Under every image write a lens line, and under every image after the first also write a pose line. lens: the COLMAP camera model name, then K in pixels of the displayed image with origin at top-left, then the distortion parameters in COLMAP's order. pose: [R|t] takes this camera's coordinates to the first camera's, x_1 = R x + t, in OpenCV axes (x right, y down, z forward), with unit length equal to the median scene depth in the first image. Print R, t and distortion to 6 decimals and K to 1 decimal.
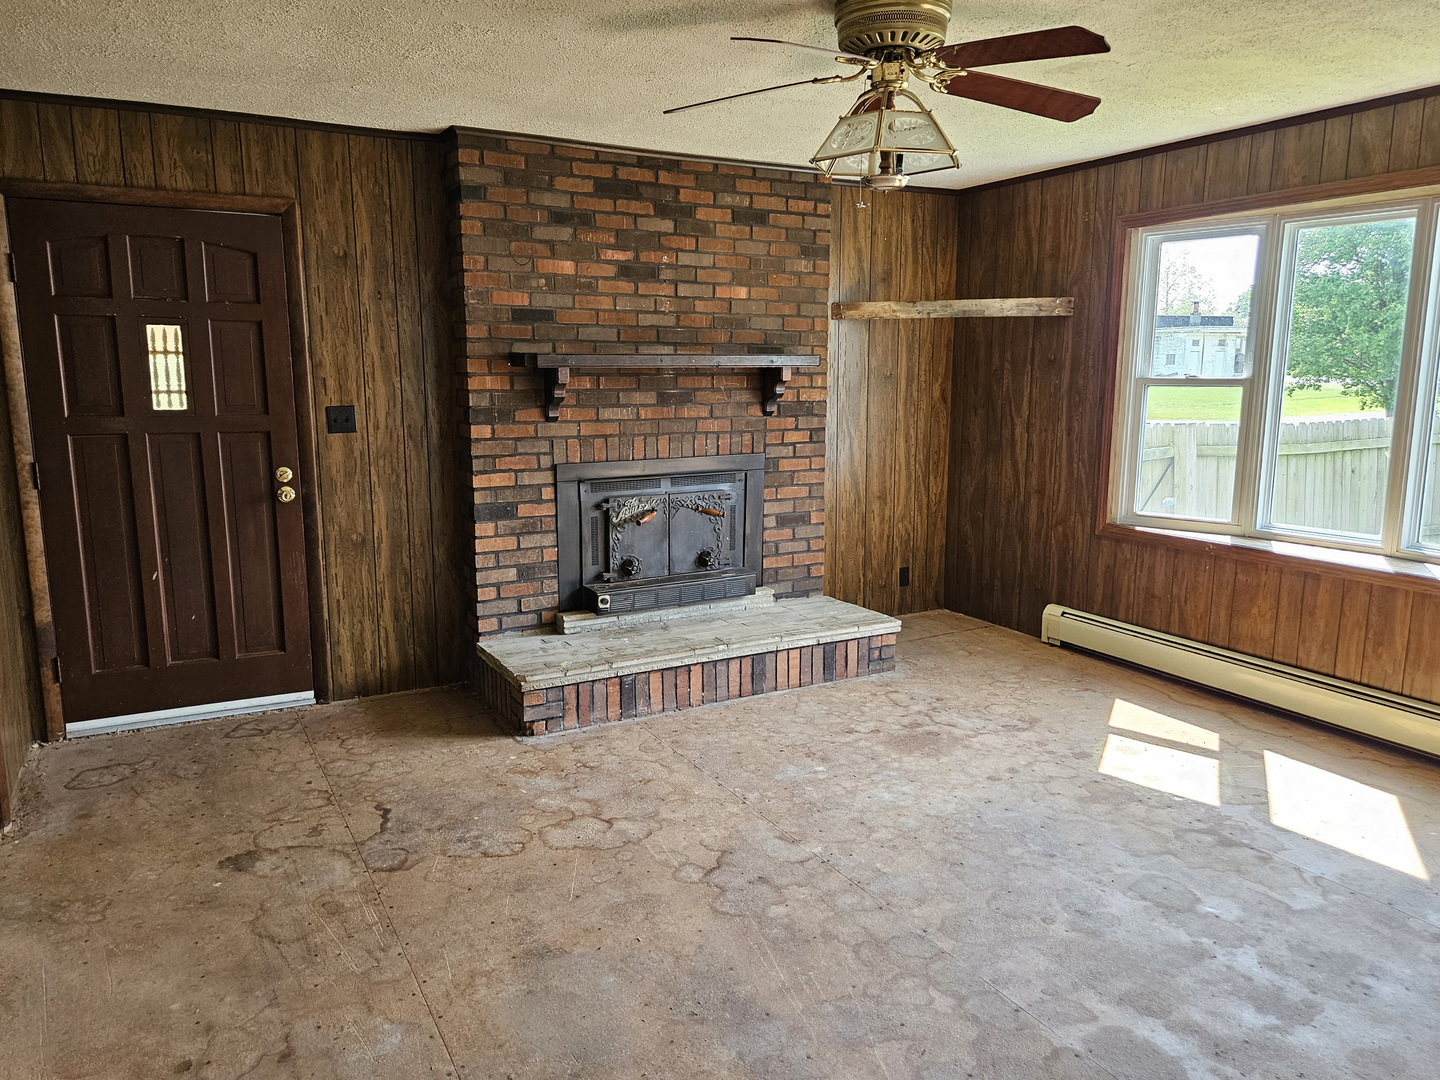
lens RADIAL K [[964.0, 0, 722.2], [0, 964.0, 533.9], [0, 0, 1]] dist [0.046931, -0.034505]
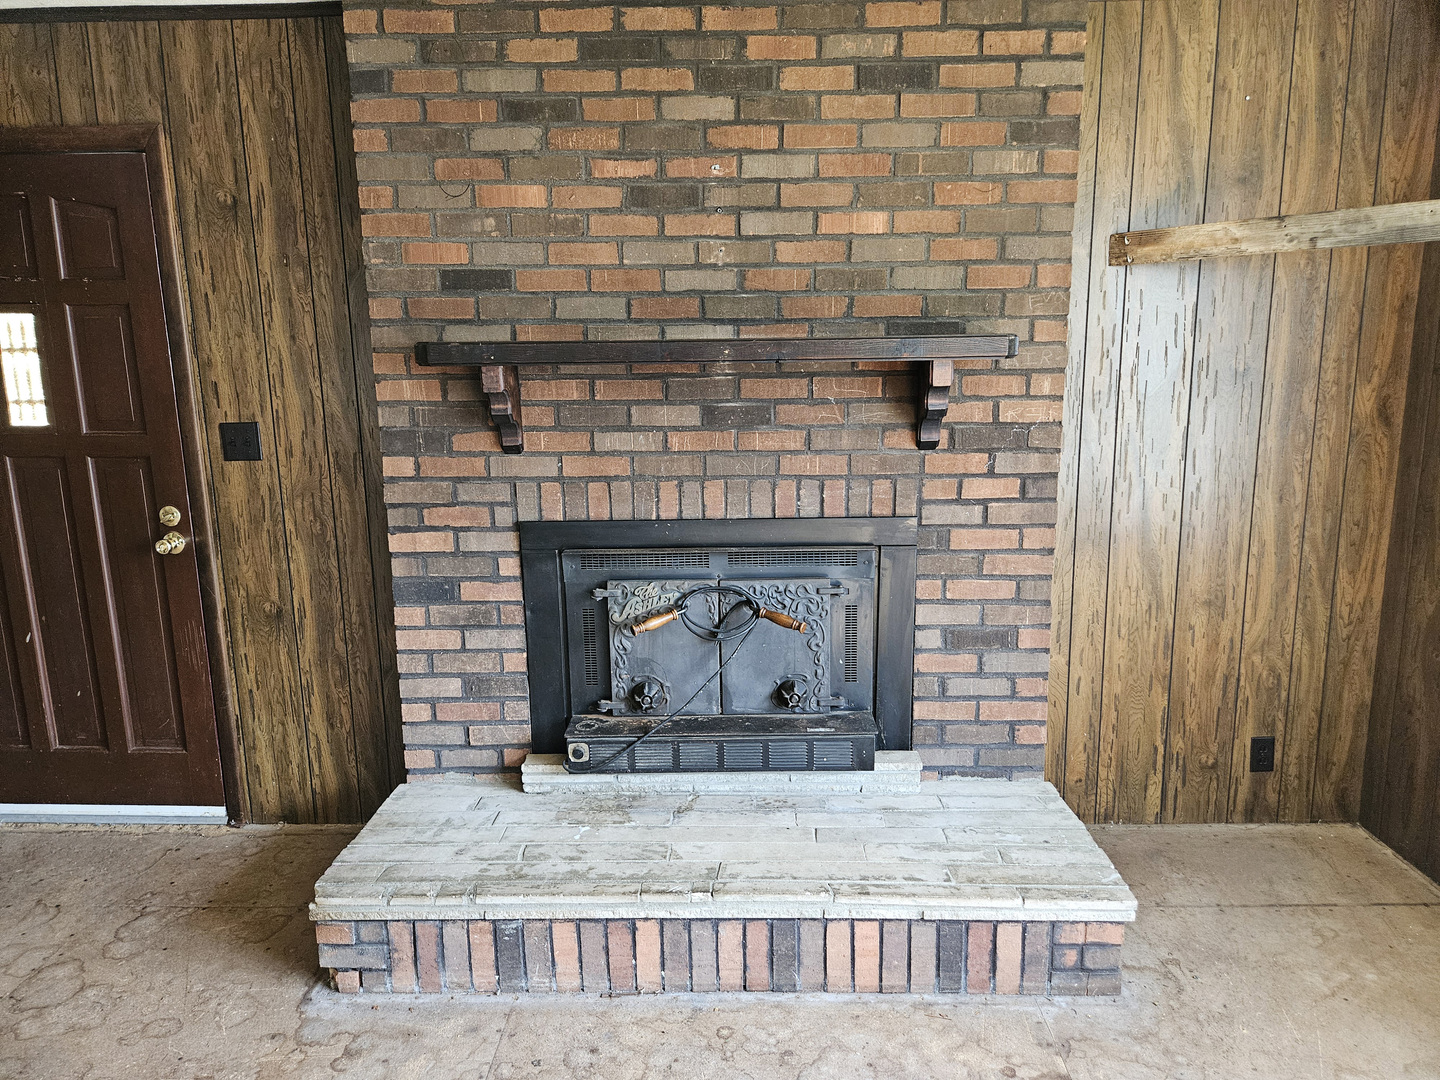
lens RADIAL K [[964.0, 0, 716.2], [0, 964.0, 539.8], [0, 0, 1]] dist [0.046931, -0.034505]
pose [[0.868130, 0.084169, -0.489148, 0.239031], [-0.074155, 0.996450, 0.039853, -0.094049], [0.490766, 0.001675, 0.871290, 0.519332]]
